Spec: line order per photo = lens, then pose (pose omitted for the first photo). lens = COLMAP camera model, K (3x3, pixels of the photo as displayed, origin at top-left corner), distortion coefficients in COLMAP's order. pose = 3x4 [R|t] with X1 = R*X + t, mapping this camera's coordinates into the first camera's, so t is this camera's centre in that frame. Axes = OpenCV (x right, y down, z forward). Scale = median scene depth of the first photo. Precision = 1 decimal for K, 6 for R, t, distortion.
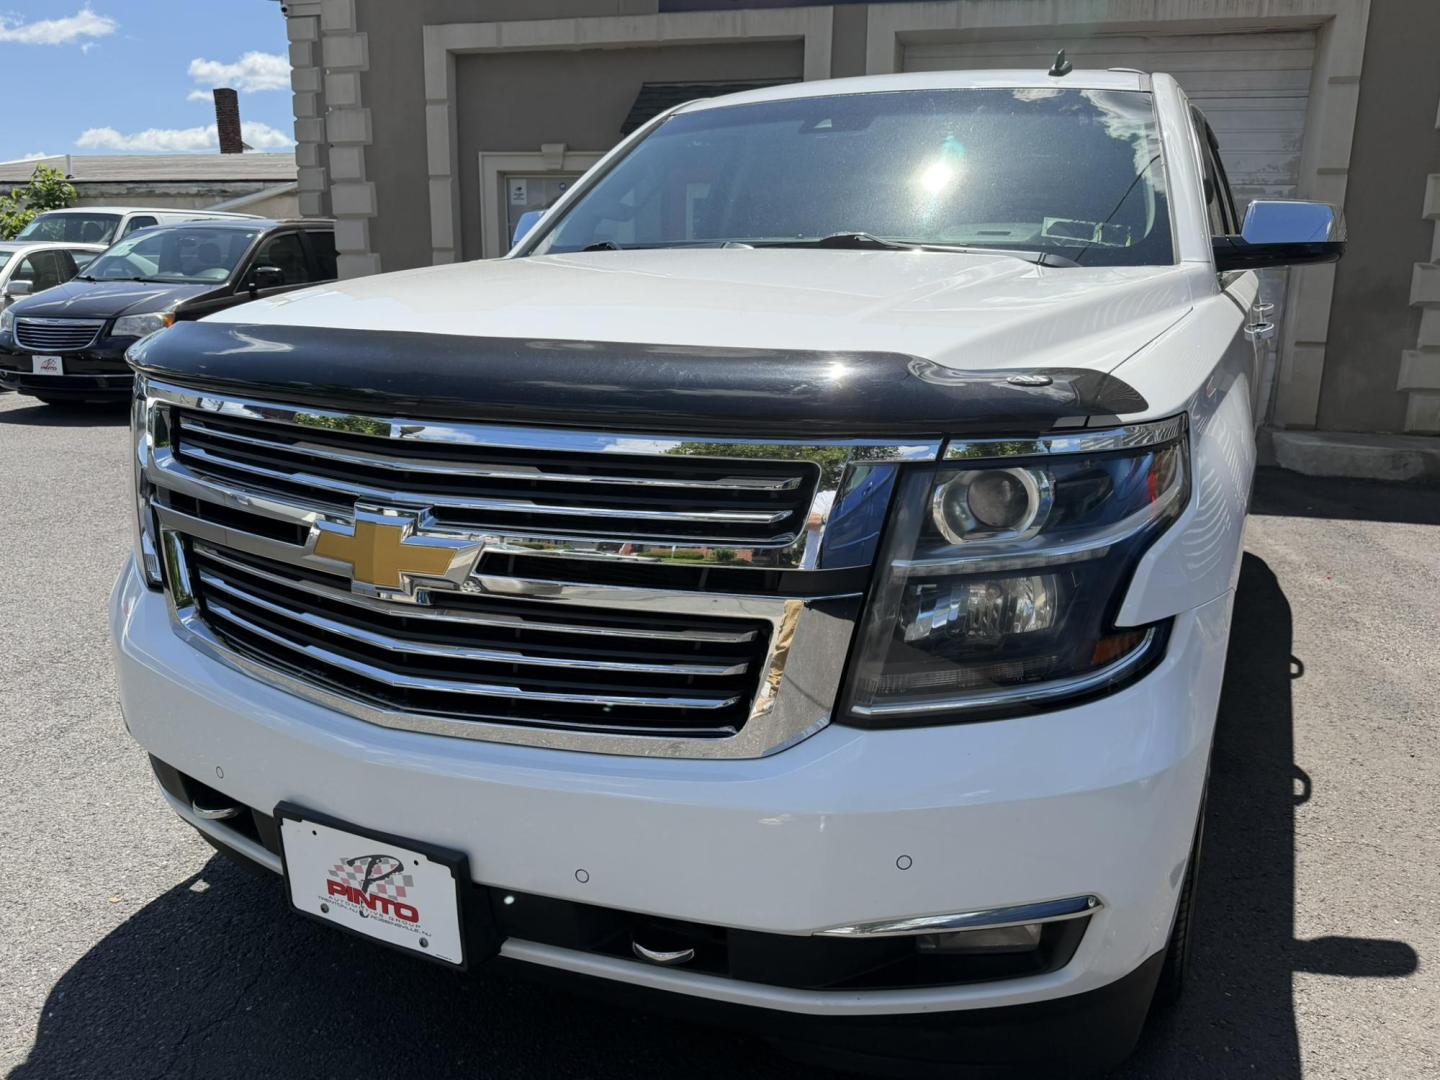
lens RADIAL K [[1151.5, 0, 722.9], [0, 1151.5, 548.5], [0, 0, 1]] dist [0.007367, -0.023013]
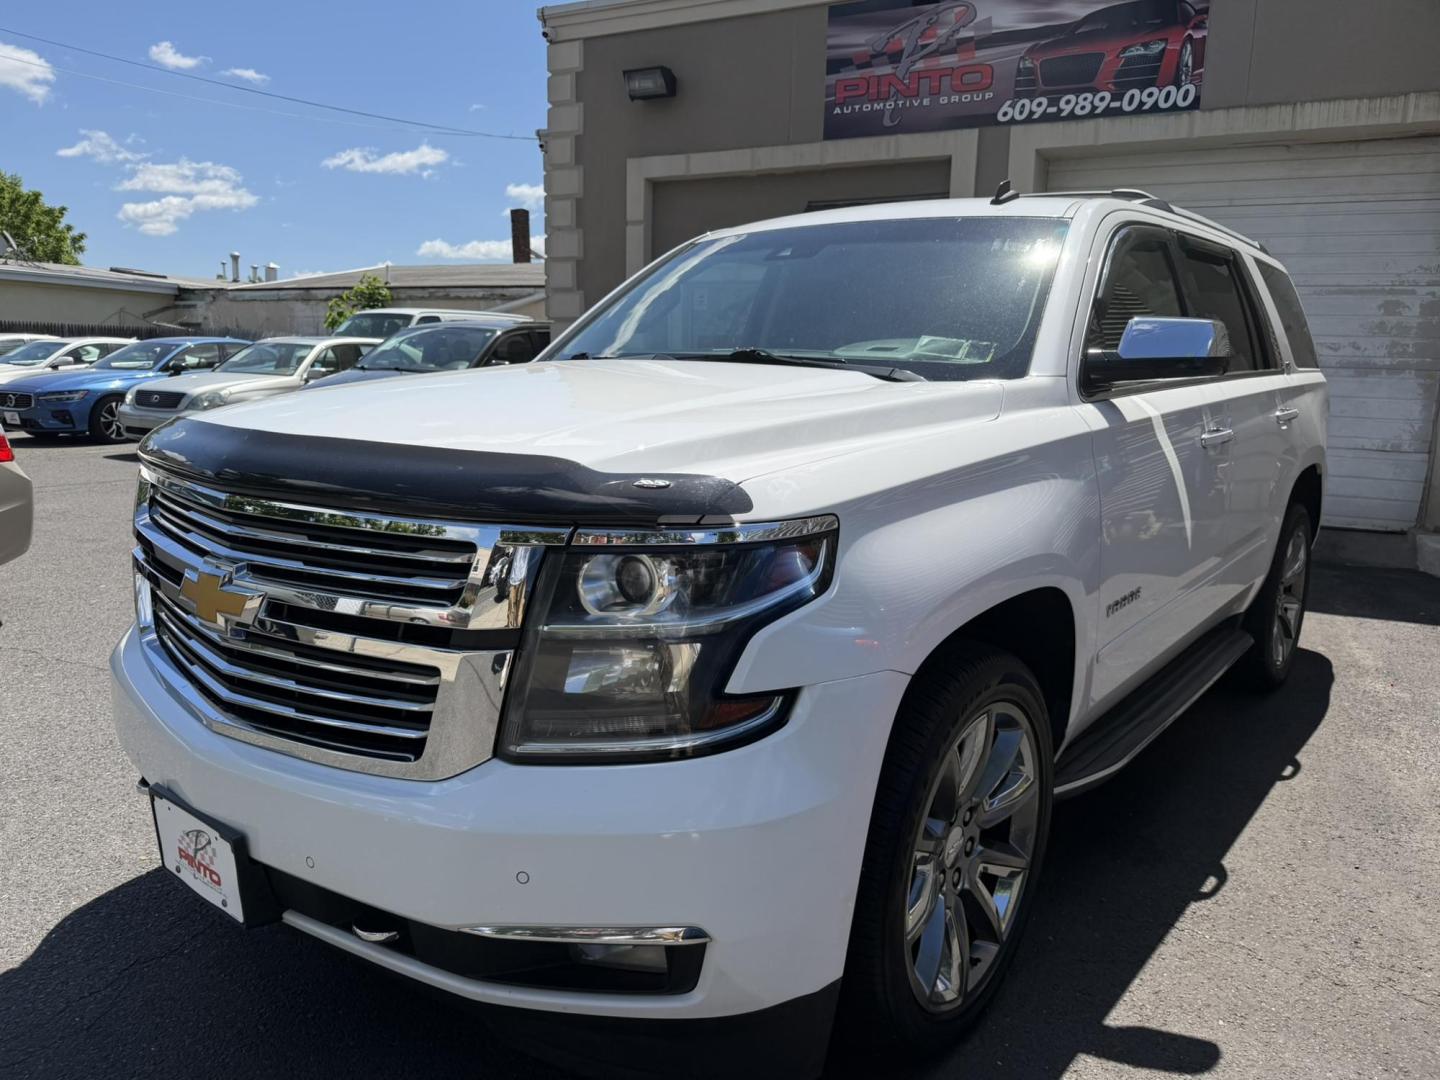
lens RADIAL K [[1066.9, 0, 722.0], [0, 1066.9, 543.4], [0, 0, 1]] dist [0.004287, -0.013427]
pose [[0.972806, 0.045747, -0.227061, 0.258953], [-0.060633, 0.996414, -0.059021, -0.009706], [0.223546, 0.071184, 0.972091, -0.028034]]
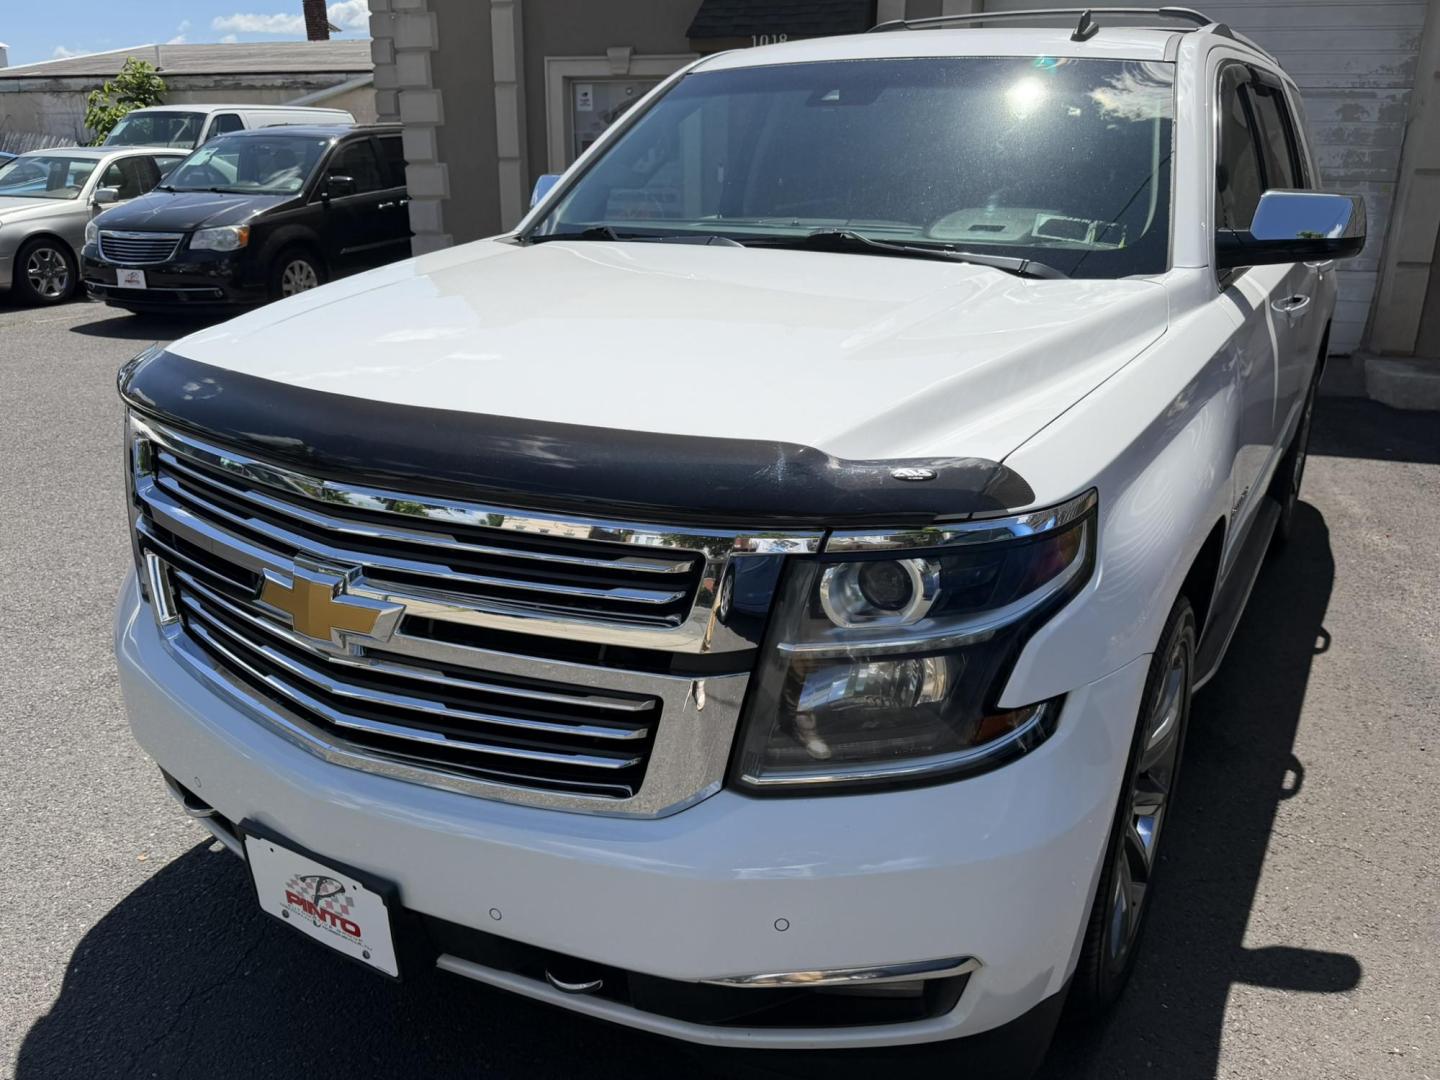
lens RADIAL K [[1162.7, 0, 721.1], [0, 1162.7, 555.6], [0, 0, 1]] dist [-0.007333, -0.001802]
pose [[0.996196, 0.023682, -0.083865, 0.079460], [-0.014809, 0.994374, 0.104886, -0.077764], [0.085877, -0.103245, 0.990942, -0.015206]]
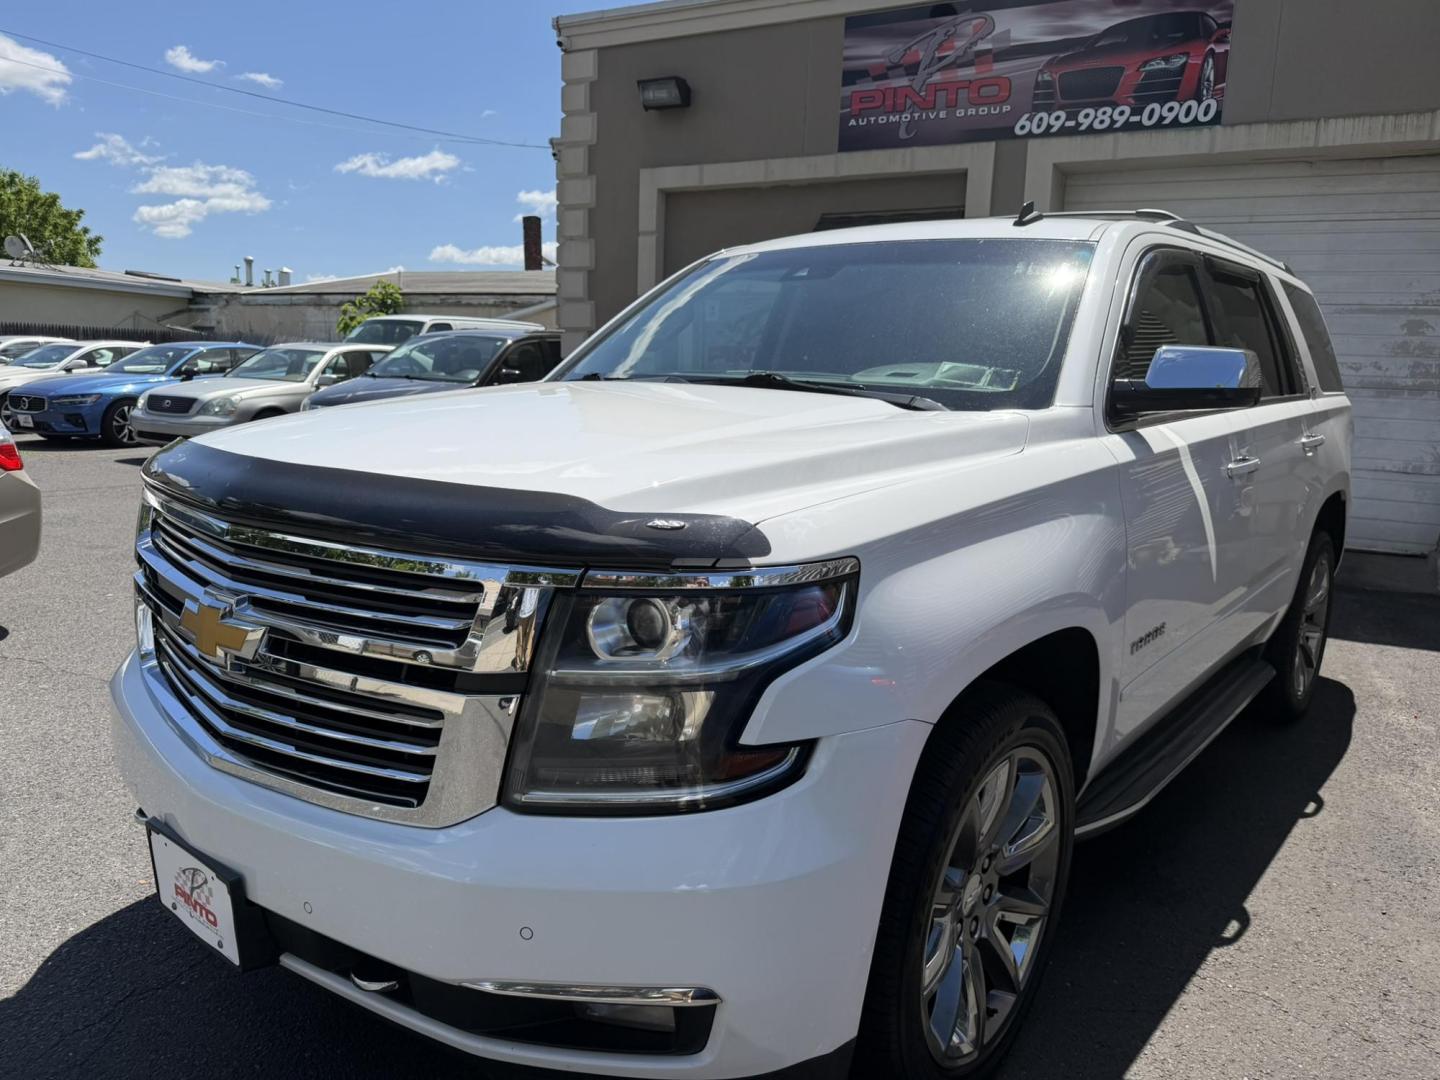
lens RADIAL K [[1066.6, 0, 713.7], [0, 1066.6, 548.1], [0, 0, 1]] dist [-0.000723, -0.006864]
pose [[0.968779, 0.058127, -0.241015, 0.249404], [-0.074621, 0.995413, -0.059874, -0.026975], [0.236429, 0.075990, 0.968673, -0.010720]]
